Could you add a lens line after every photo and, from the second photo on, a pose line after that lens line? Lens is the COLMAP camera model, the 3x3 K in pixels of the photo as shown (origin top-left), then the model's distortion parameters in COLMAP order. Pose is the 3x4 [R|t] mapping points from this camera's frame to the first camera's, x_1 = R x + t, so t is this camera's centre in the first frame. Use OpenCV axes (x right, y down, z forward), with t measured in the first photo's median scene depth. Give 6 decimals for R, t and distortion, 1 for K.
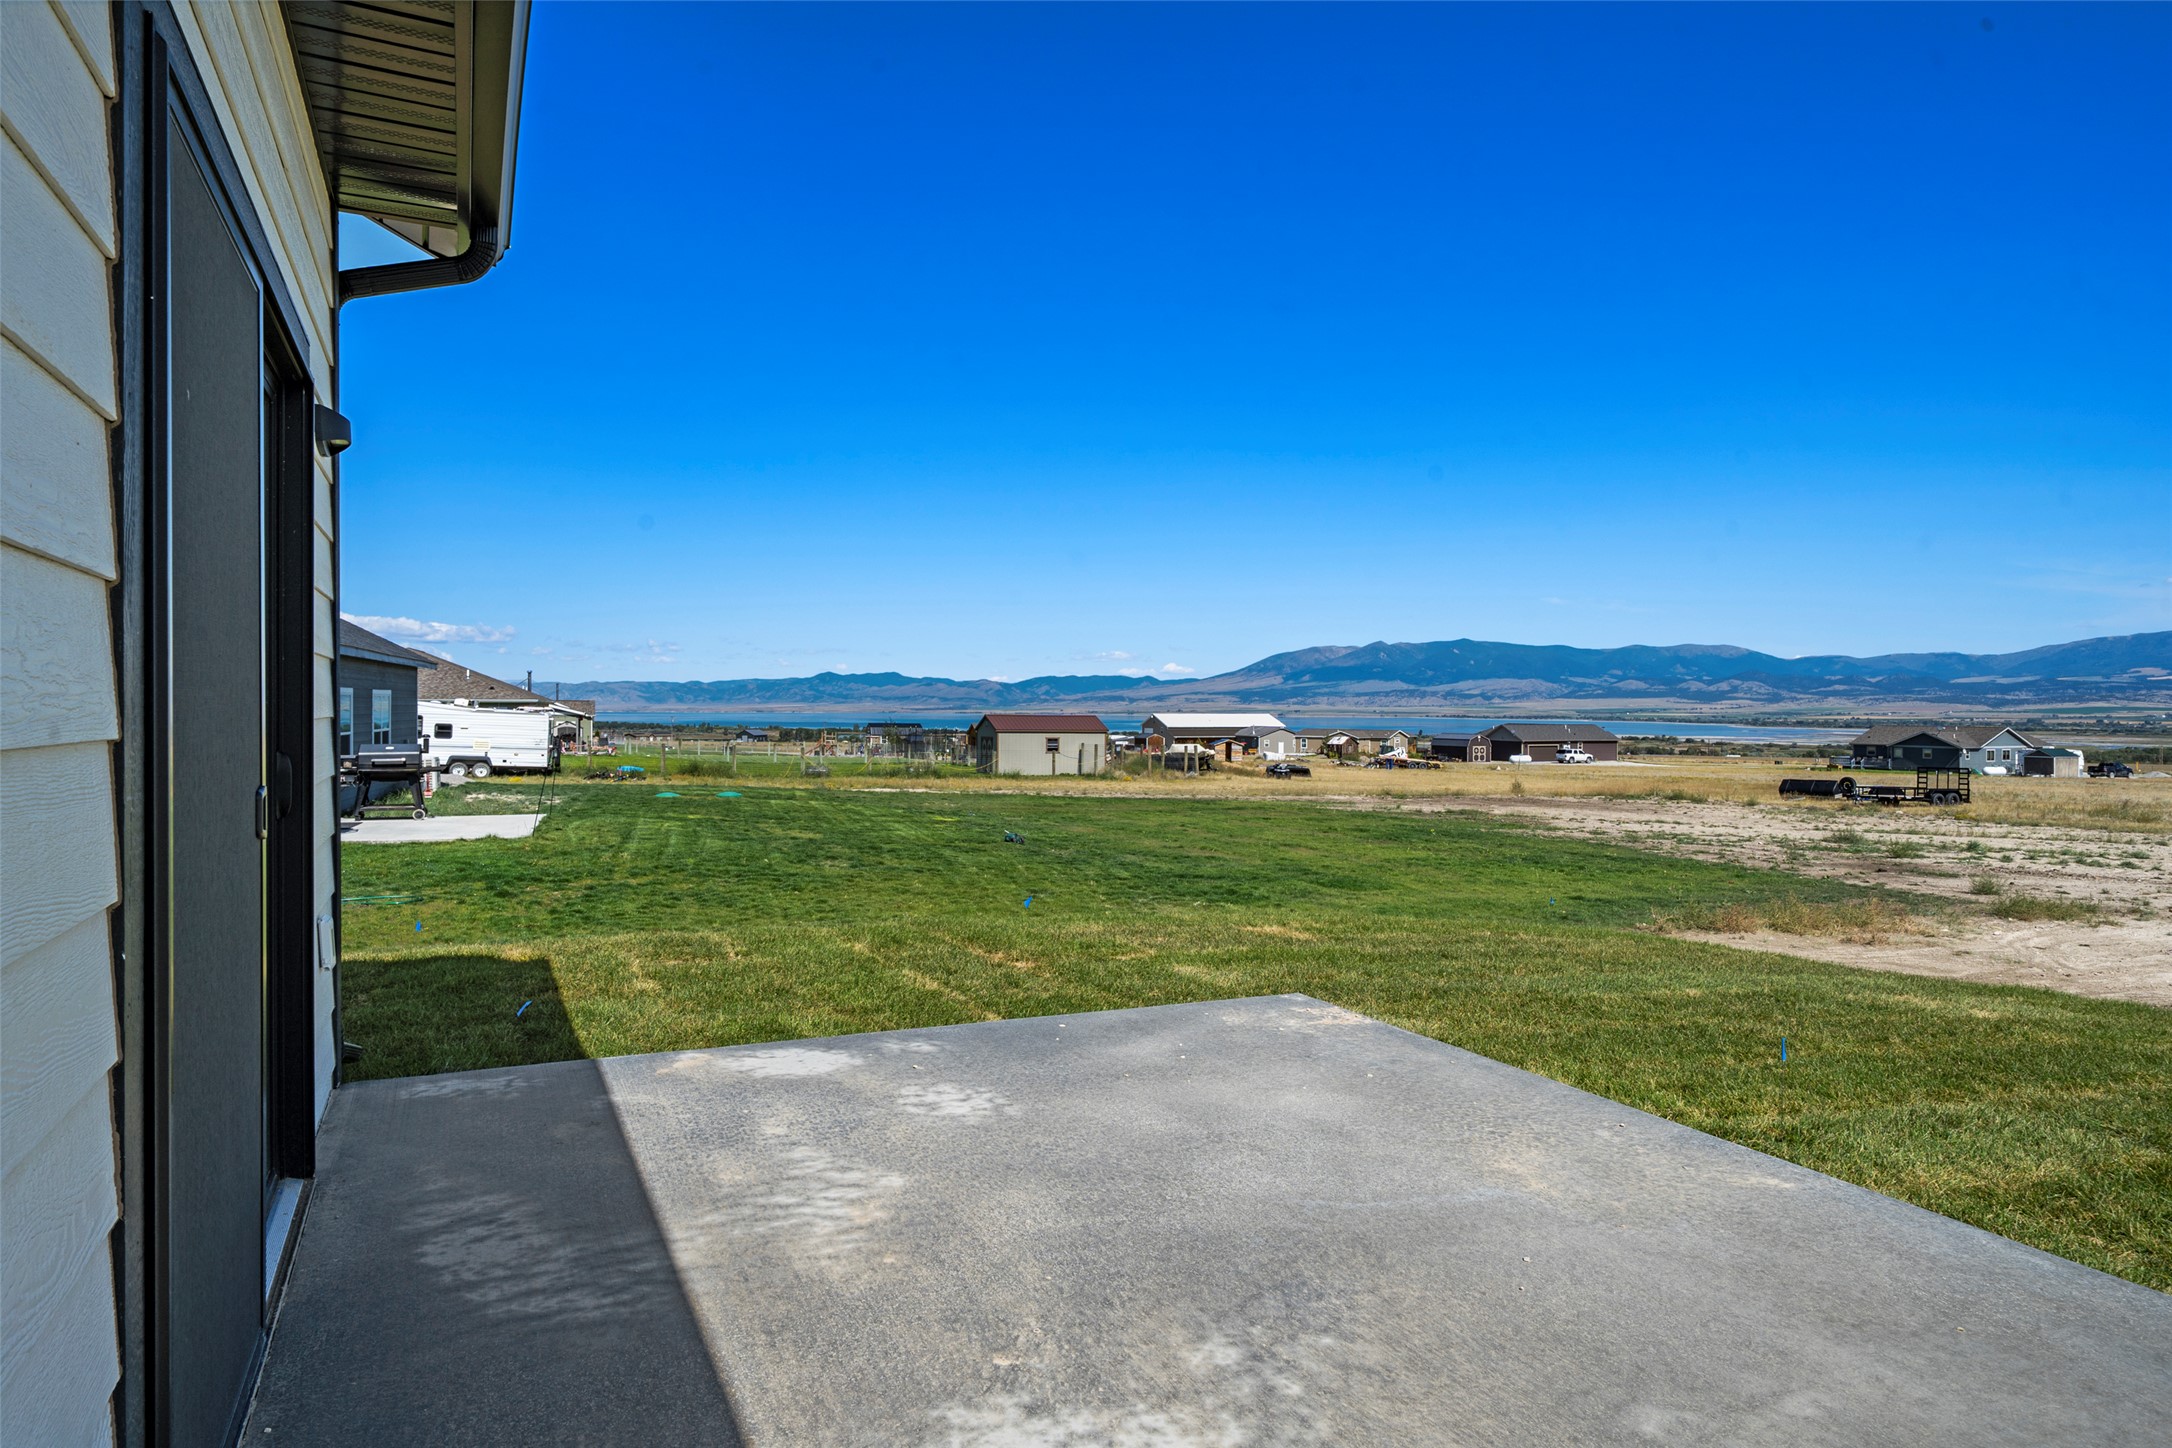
lens RADIAL K [[1281.4, 0, 1081.8], [0, 1281.4, 718.5], [0, 0, 1]] dist [-0.000335, 0.001994]
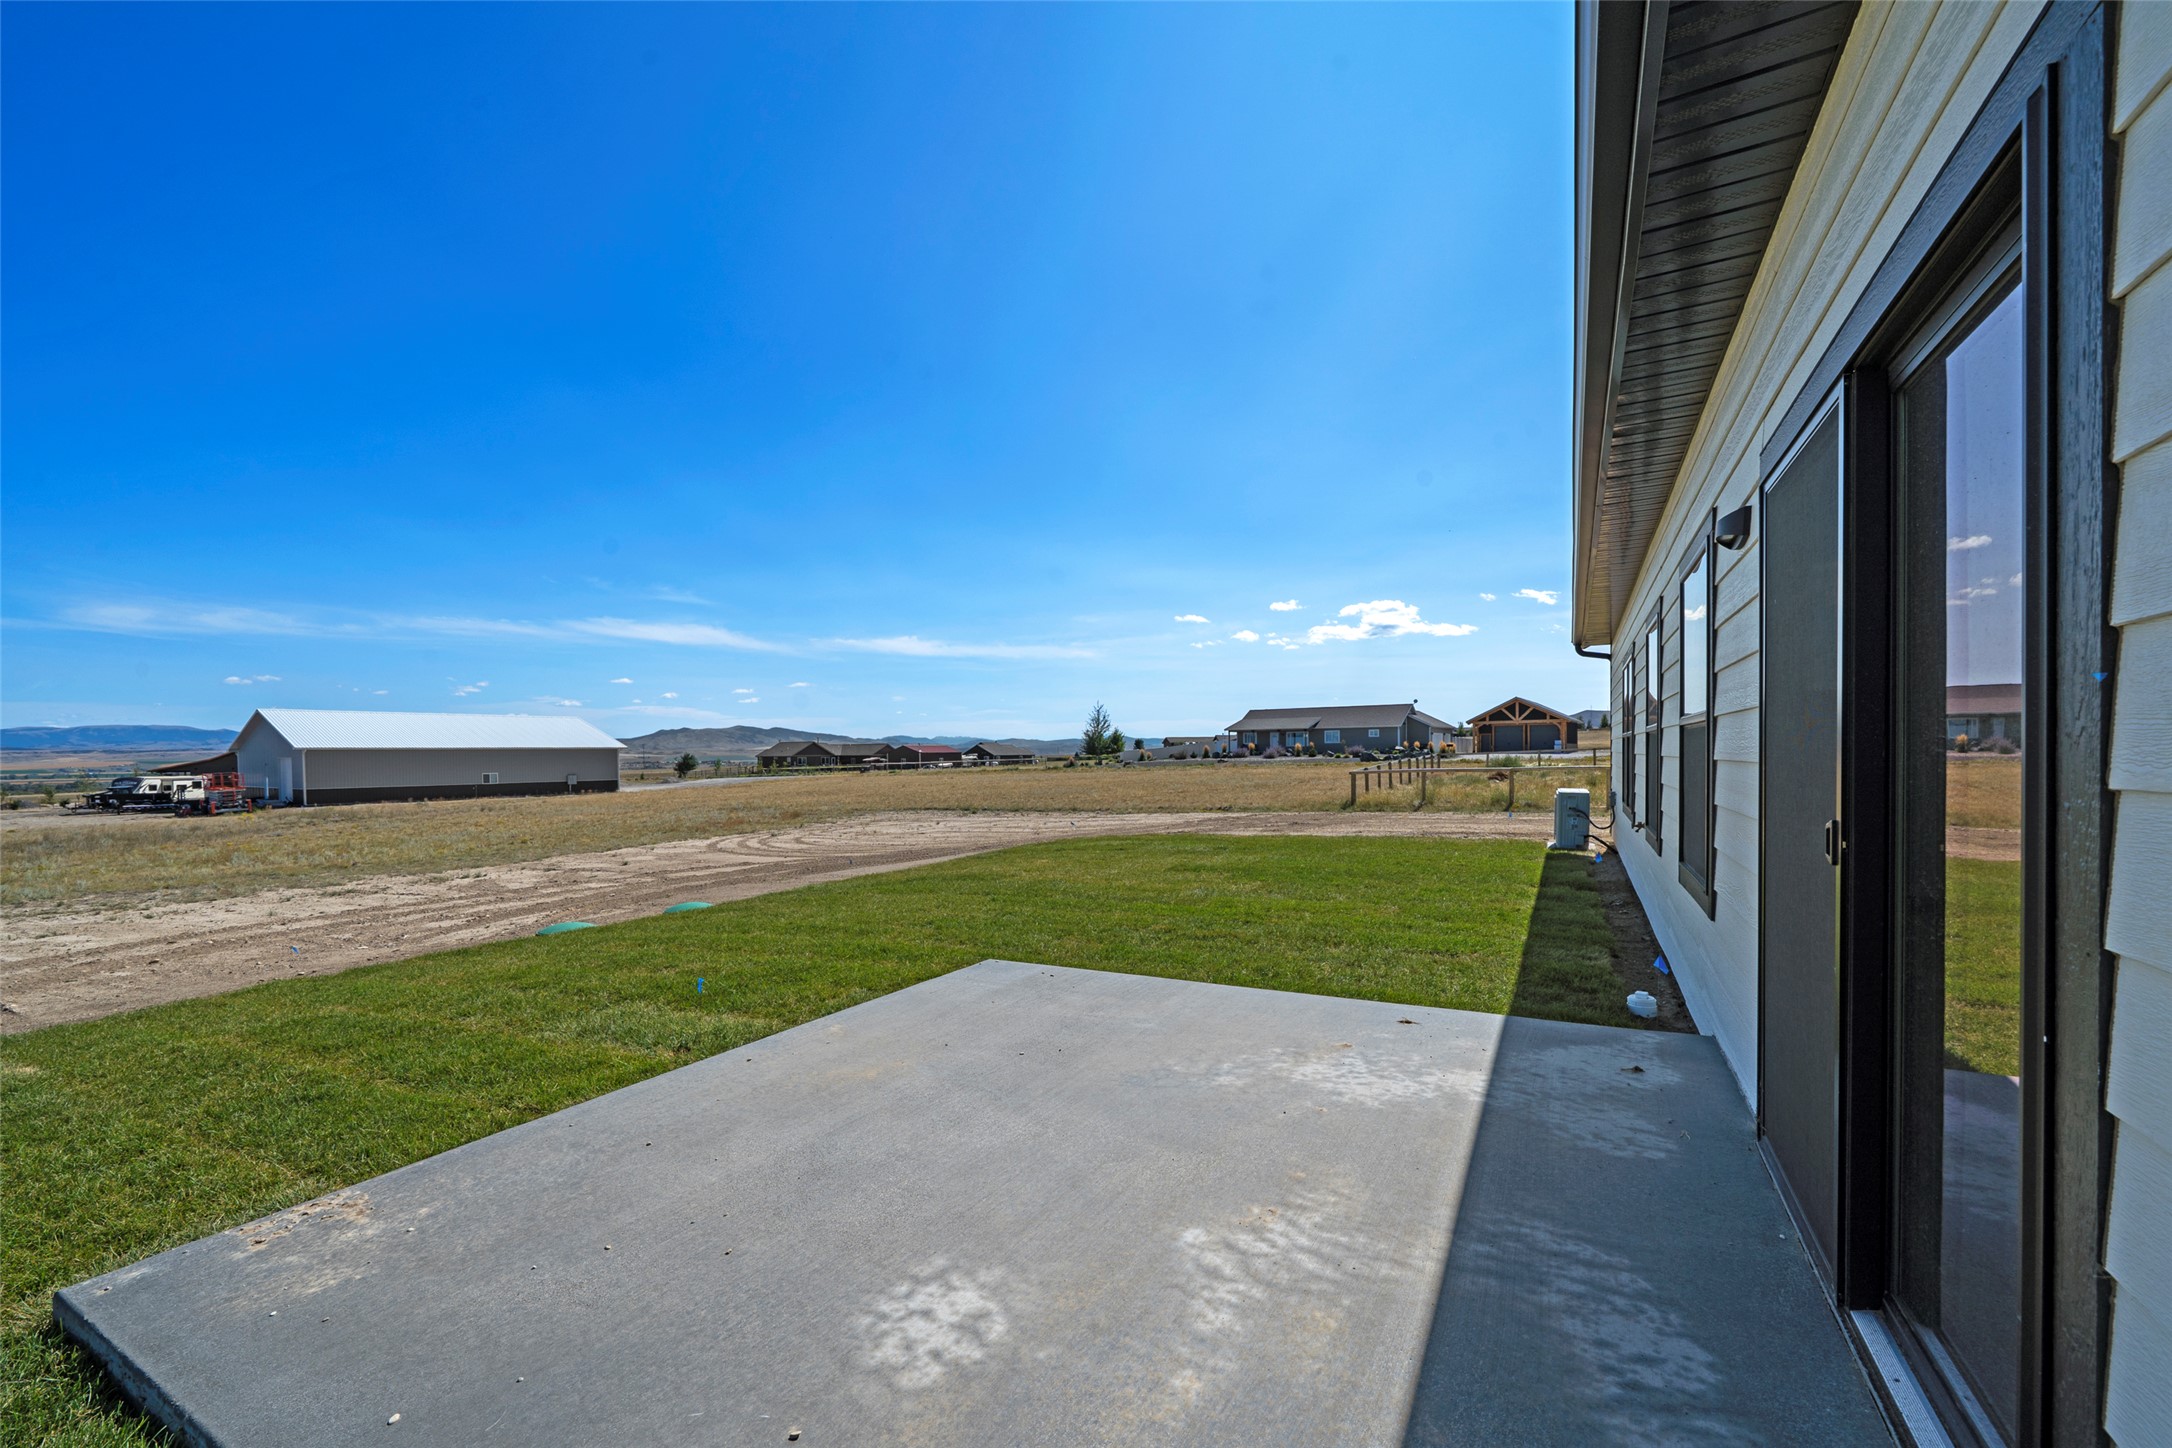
lens RADIAL K [[881.8, 0, 1086.2], [0, 881.8, 746.4], [0, 0, 1]] dist [0.001430, 0.000129]
pose [[-0.575857, 0.004246, 0.817539, -0.699168], [0.011527, 0.999929, 0.002926, -0.018517], [-0.817469, 0.011108, -0.575866, 1.552913]]
